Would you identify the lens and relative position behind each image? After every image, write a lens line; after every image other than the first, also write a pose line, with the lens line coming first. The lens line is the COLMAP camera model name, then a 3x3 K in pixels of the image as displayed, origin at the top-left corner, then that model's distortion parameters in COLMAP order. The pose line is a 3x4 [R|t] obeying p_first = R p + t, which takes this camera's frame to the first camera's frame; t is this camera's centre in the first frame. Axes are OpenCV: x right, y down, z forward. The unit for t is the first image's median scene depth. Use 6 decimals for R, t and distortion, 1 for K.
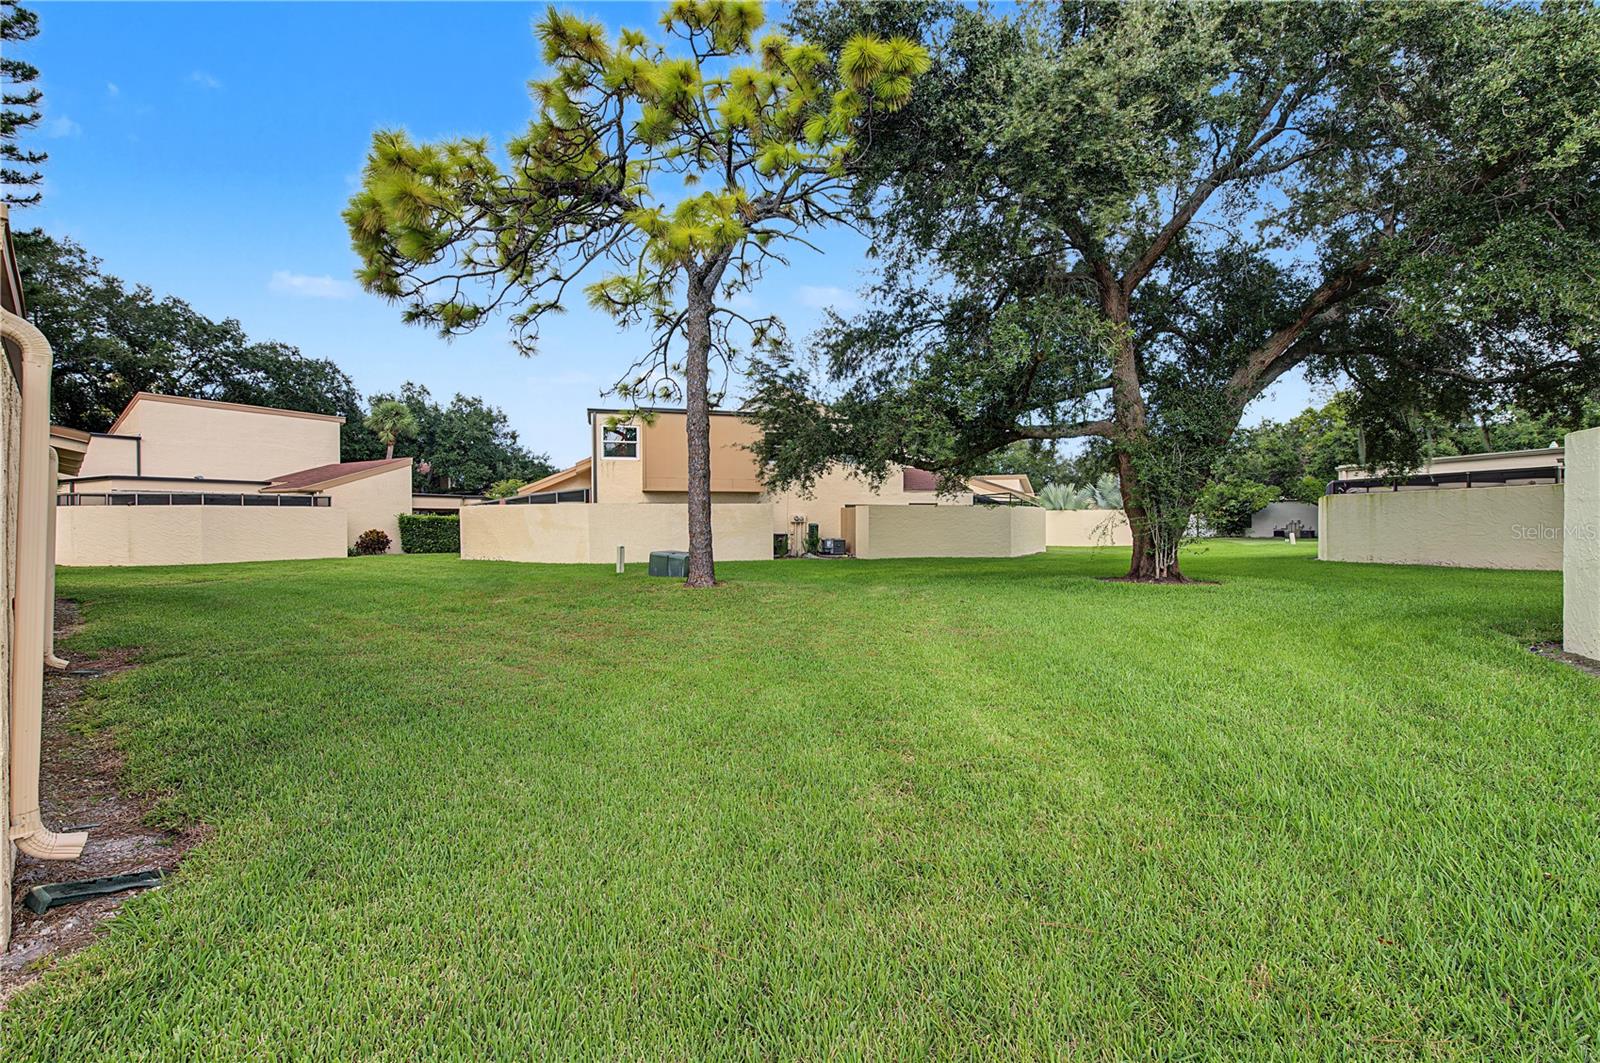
lens RADIAL K [[681.6, 0, 790.3], [0, 681.6, 526.6], [0, 0, 1]] dist [0.000633, -0.004513]
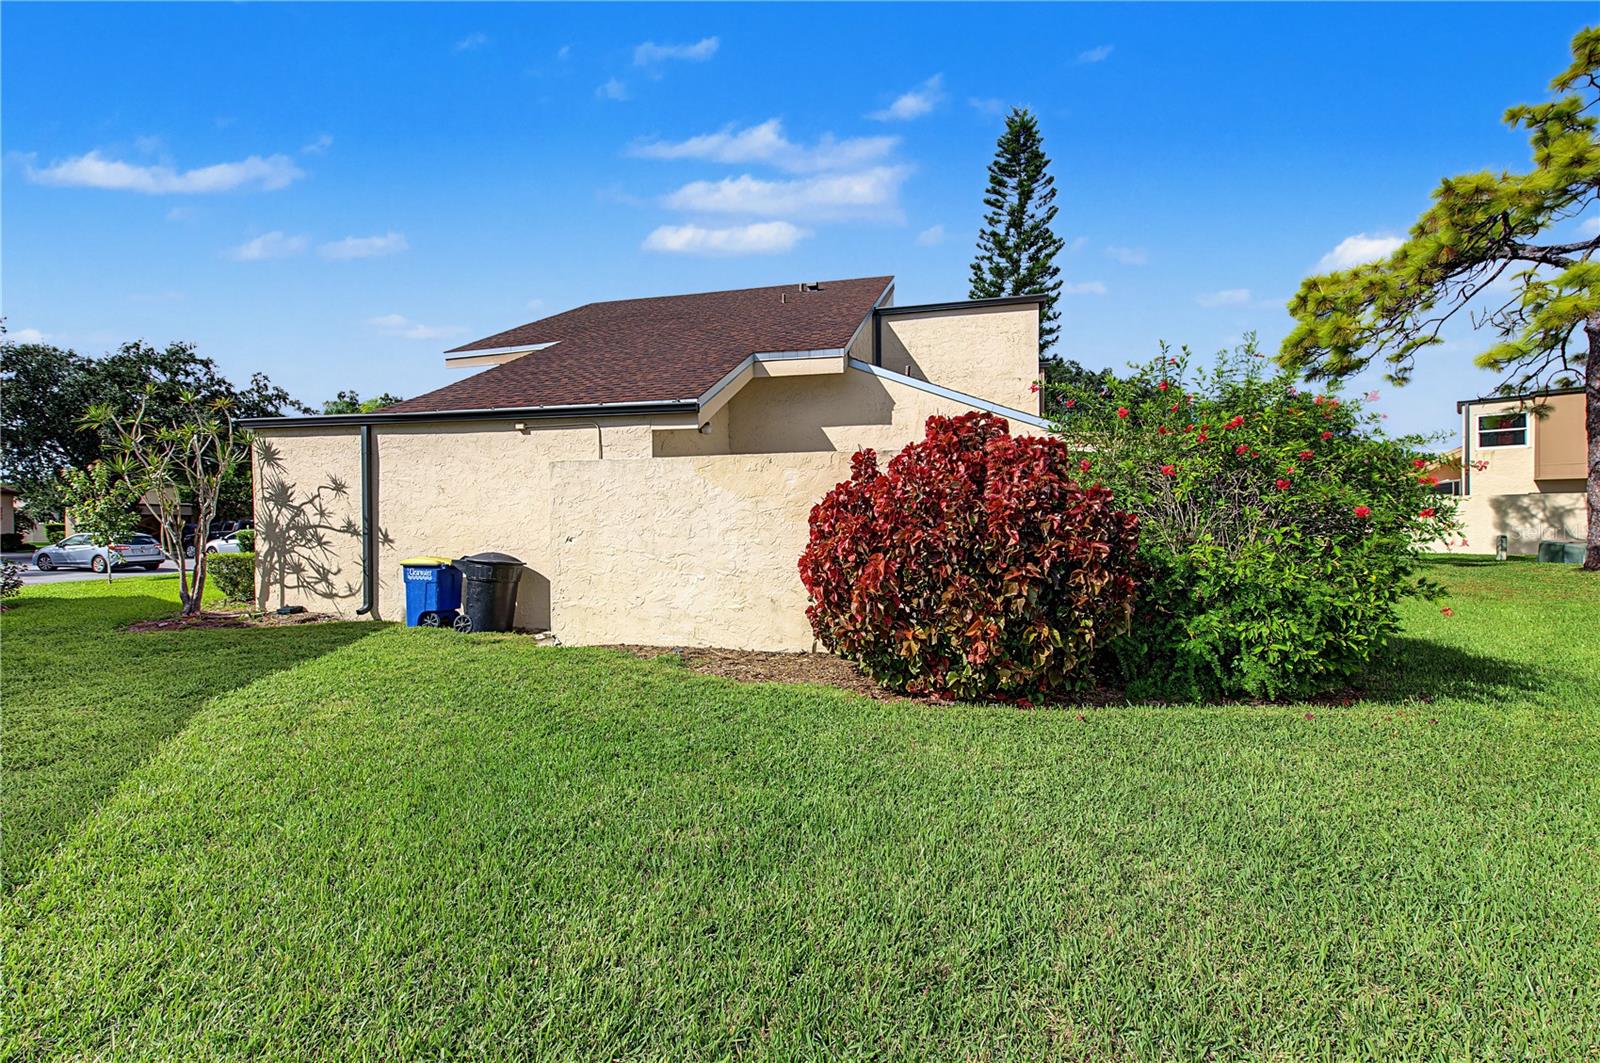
lens RADIAL K [[681.6, 0, 790.3], [0, 681.6, 526.6], [0, 0, 1]] dist [0.000633, -0.004513]
pose [[0.497342, 0.006378, -0.867531, 0.119537], [0.002571, 0.999958, 0.008825, 0.002052], [0.867551, -0.006620, 0.497305, -0.501135]]
